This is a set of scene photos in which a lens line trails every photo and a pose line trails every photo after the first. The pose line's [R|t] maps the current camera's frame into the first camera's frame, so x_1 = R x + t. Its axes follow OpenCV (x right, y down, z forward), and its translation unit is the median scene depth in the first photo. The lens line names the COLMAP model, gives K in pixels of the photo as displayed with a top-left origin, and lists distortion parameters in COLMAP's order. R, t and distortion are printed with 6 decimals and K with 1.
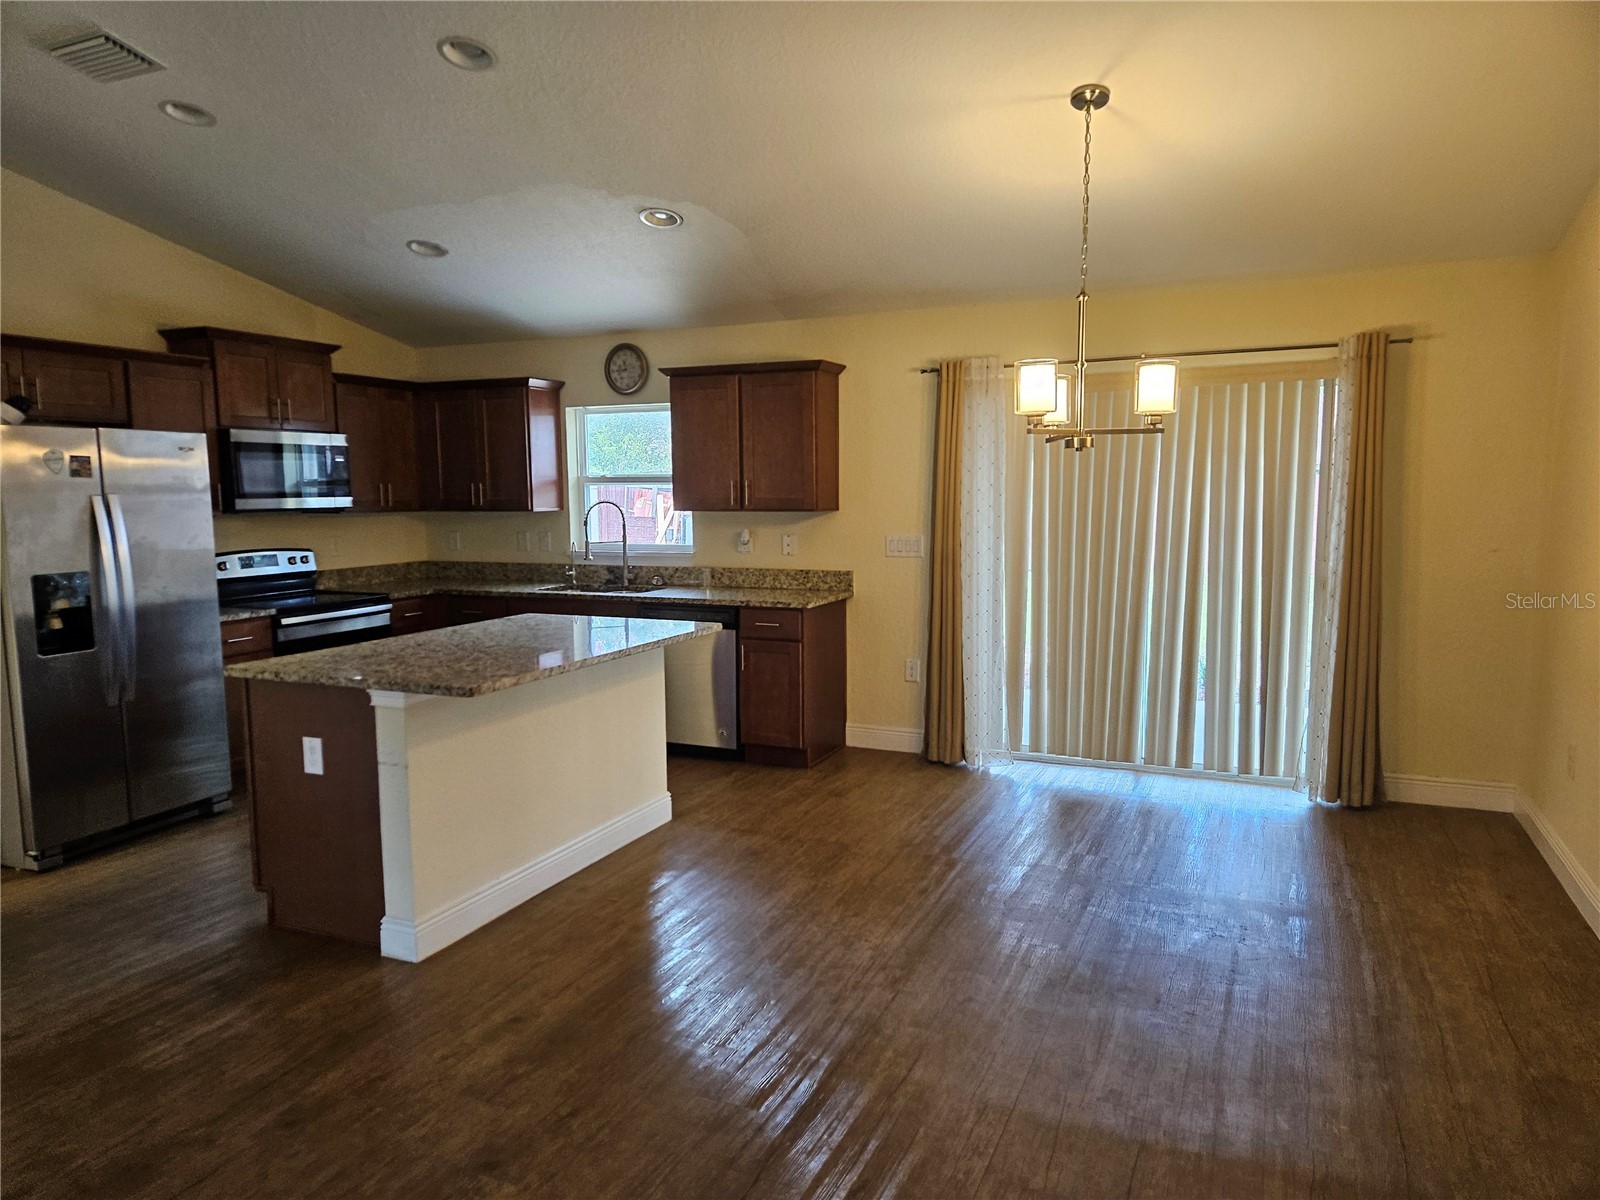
lens RADIAL K [[1063.8, 0, 793.0], [0, 1063.8, 607.0], [0, 0, 1]] dist [0.074308, -0.064233]
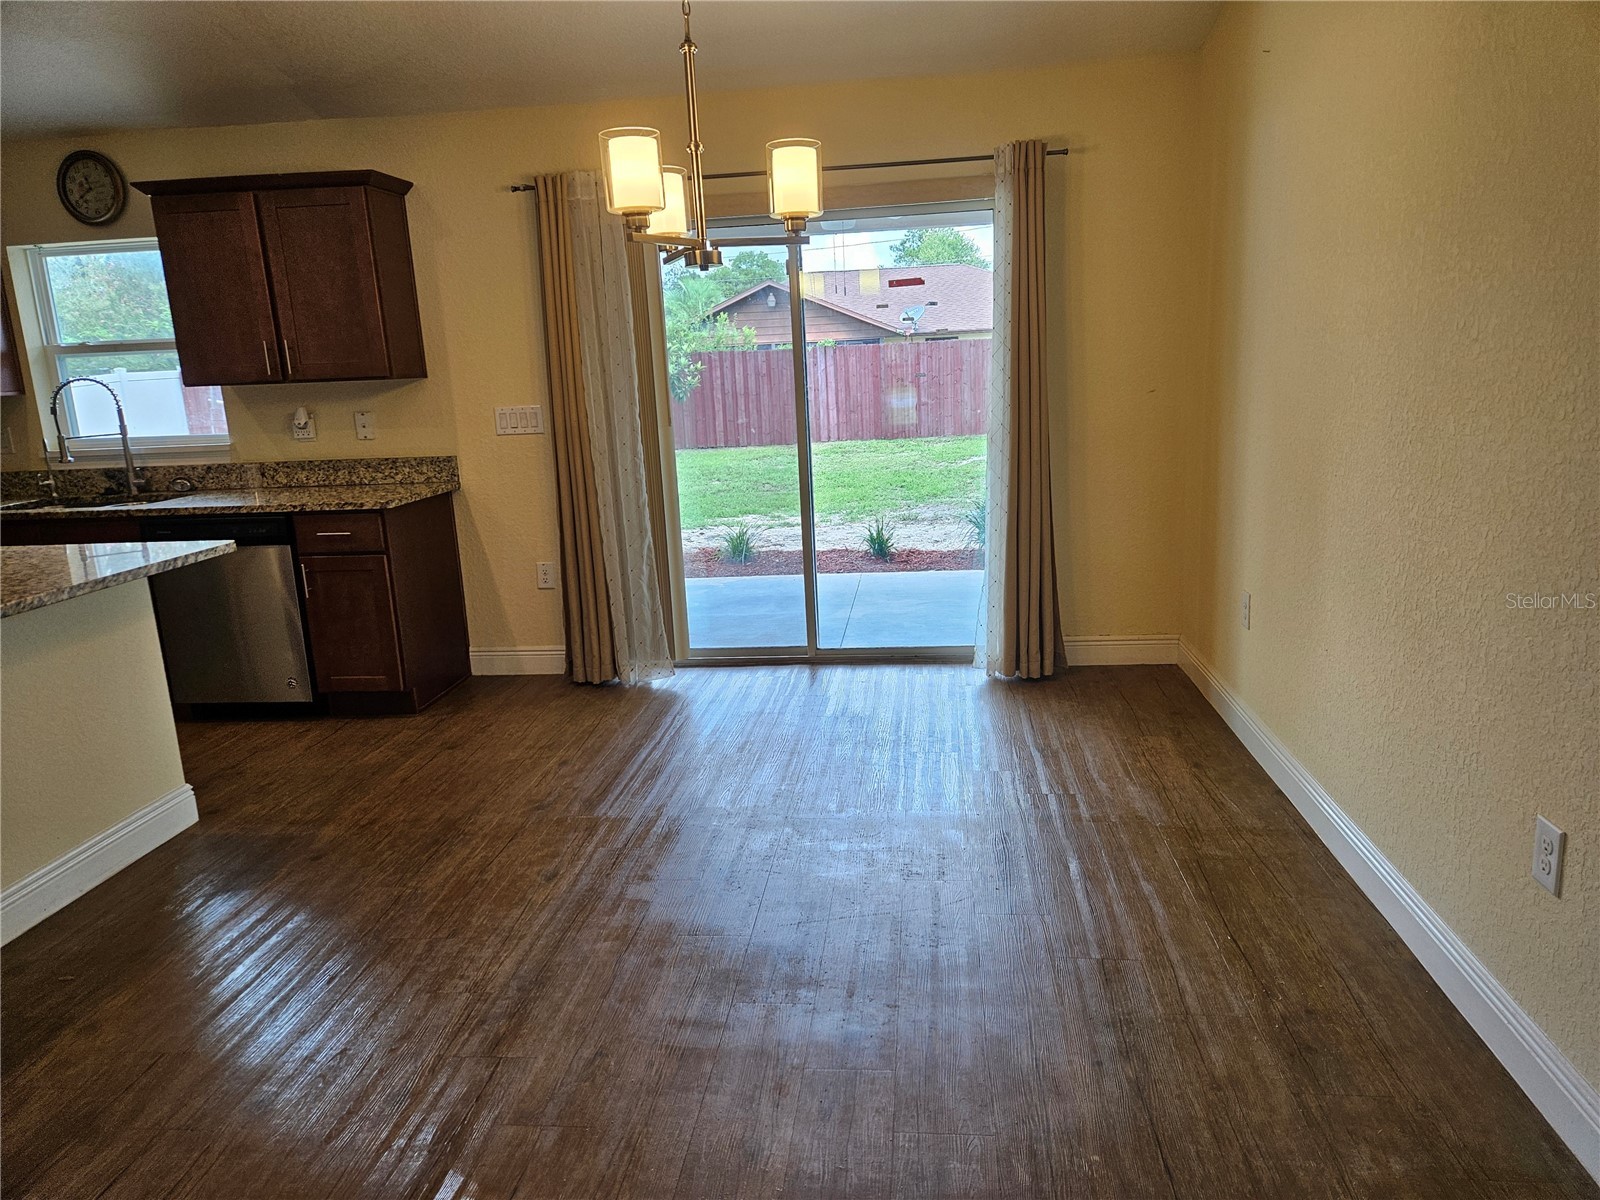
lens RADIAL K [[1063.8, 0, 808.3], [0, 1063.8, 592.0], [0, 0, 1]] dist [0.074308, -0.064233]
pose [[0.949517, -0.100744, 0.297100, 0.063841], [0.071910, 0.991713, 0.106460, 0.000202], [-0.305363, -0.079721, 0.948893, 0.177056]]
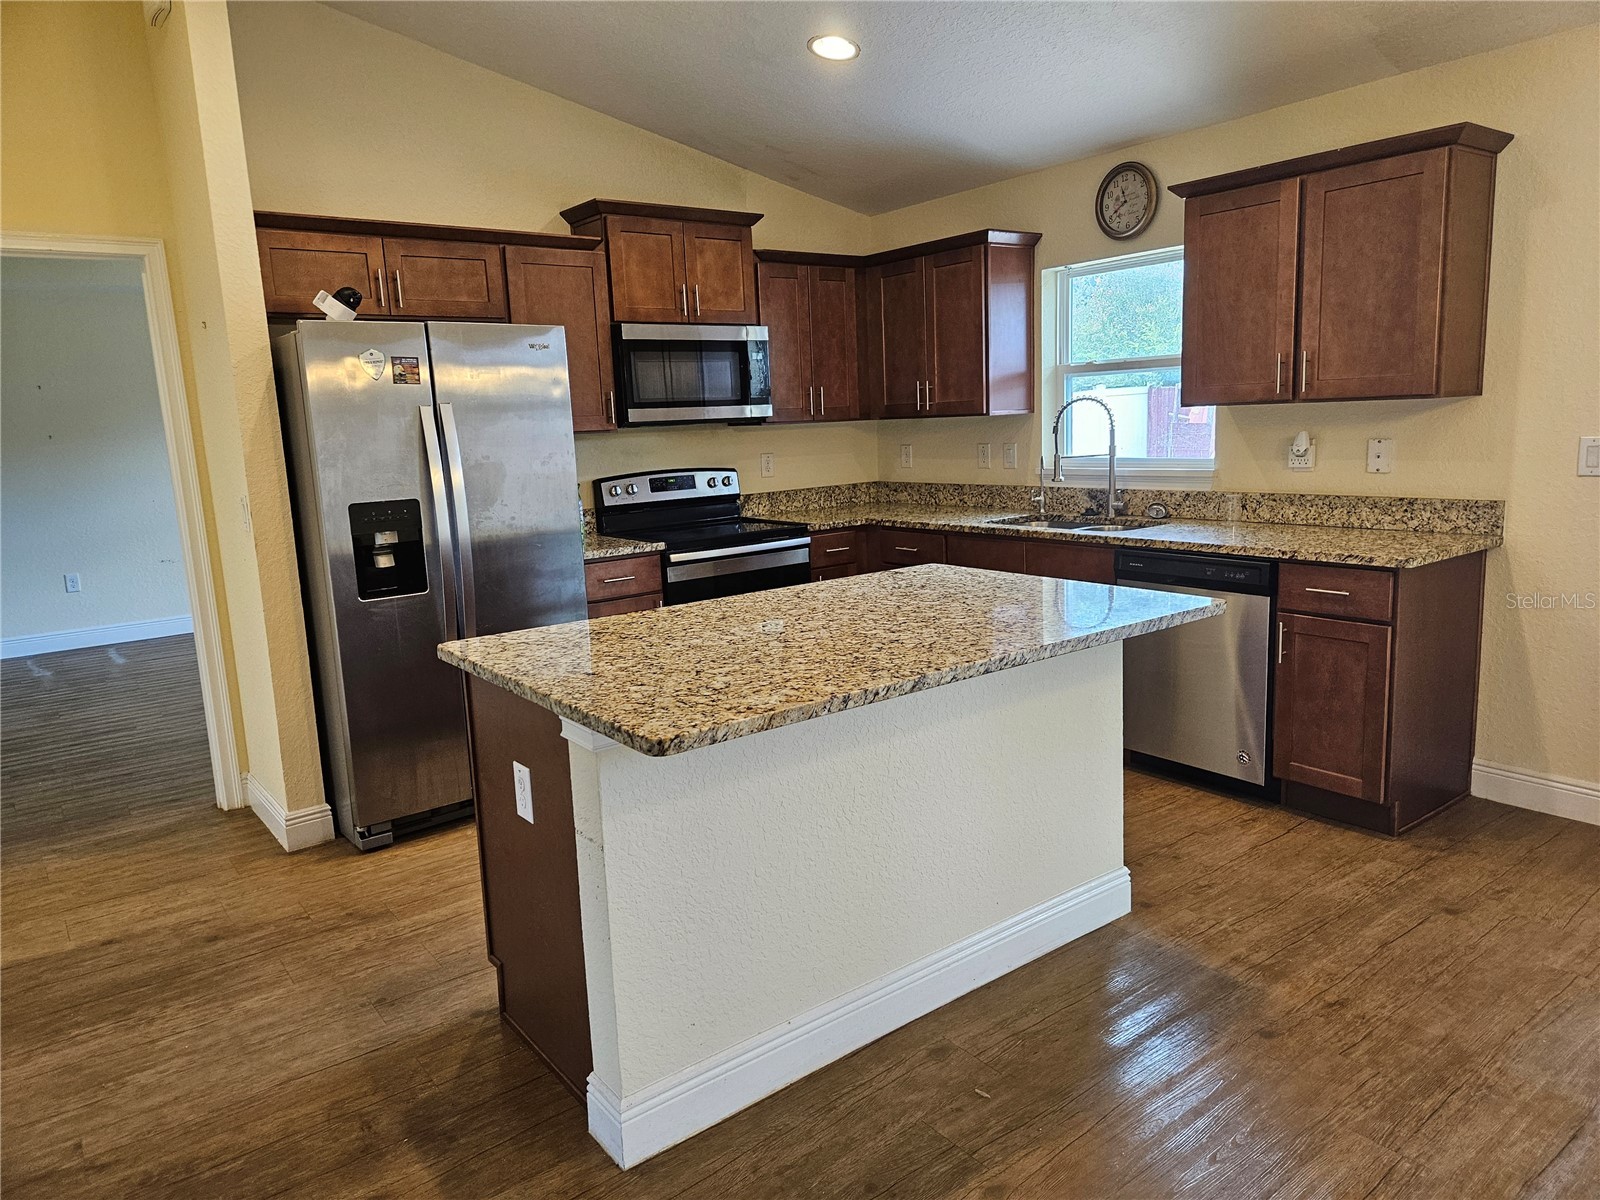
lens RADIAL K [[1063.8, 0, 814.6], [0, 1063.8, 586.5], [0, 0, 1]] dist [0.074308, -0.064233]
pose [[0.880758, 0.049233, -0.471000, 0.007104], [-0.019502, 0.997508, 0.067799, -0.022088], [0.473164, -0.050529, 0.879524, 0.333505]]
